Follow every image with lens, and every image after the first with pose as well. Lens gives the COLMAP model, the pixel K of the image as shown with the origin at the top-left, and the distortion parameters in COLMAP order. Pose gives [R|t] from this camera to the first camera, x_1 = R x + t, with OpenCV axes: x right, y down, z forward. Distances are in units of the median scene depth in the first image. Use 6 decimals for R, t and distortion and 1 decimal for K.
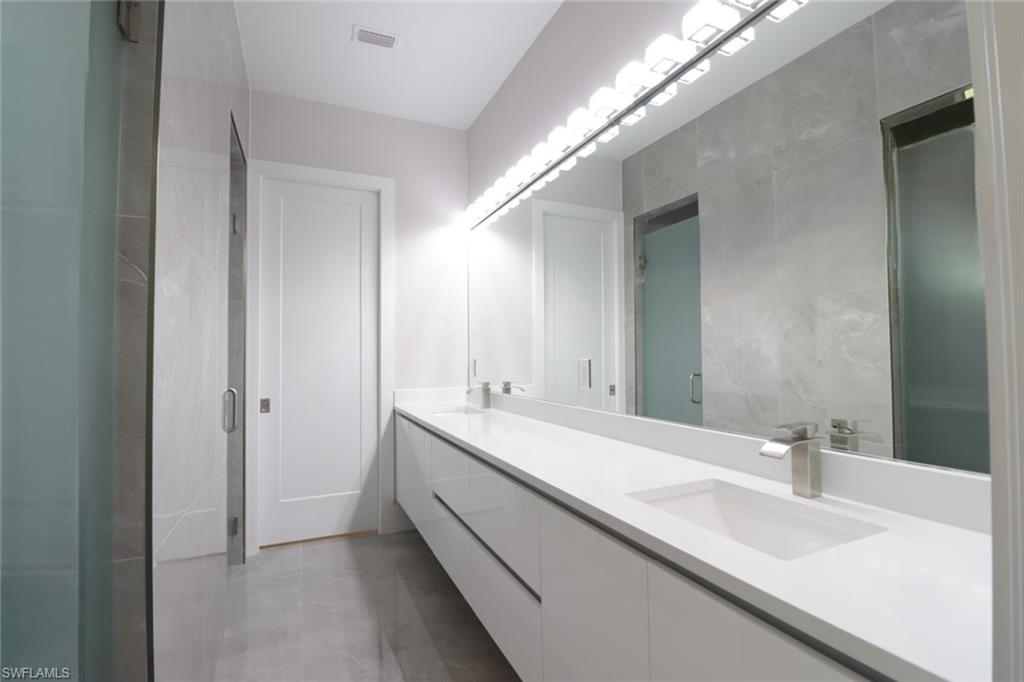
lens RADIAL K [[475.3, 0, 514.7], [0, 475.3, 338.6], [0, 0, 1]] dist [0.002751, -0.013124]
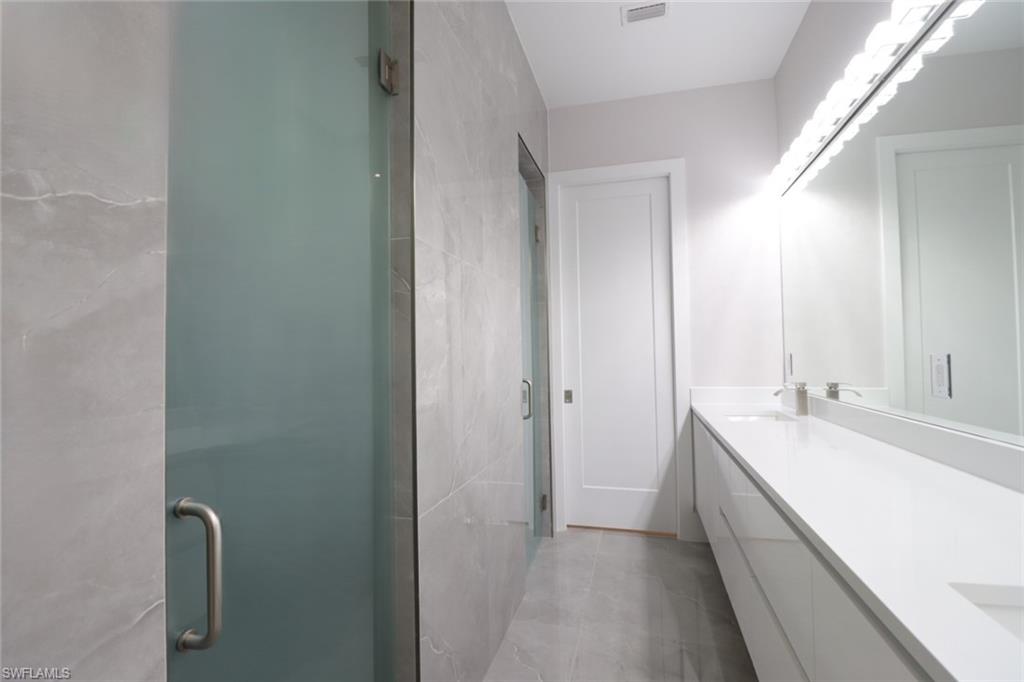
lens RADIAL K [[475.3, 0, 514.7], [0, 475.3, 338.6], [0, 0, 1]] dist [0.002751, -0.013124]
pose [[0.779520, -0.020588, -0.626039, 0.064947], [0.028603, 0.999587, 0.002743, 0.002091], [0.625724, -0.020045, 0.779787, 0.077150]]
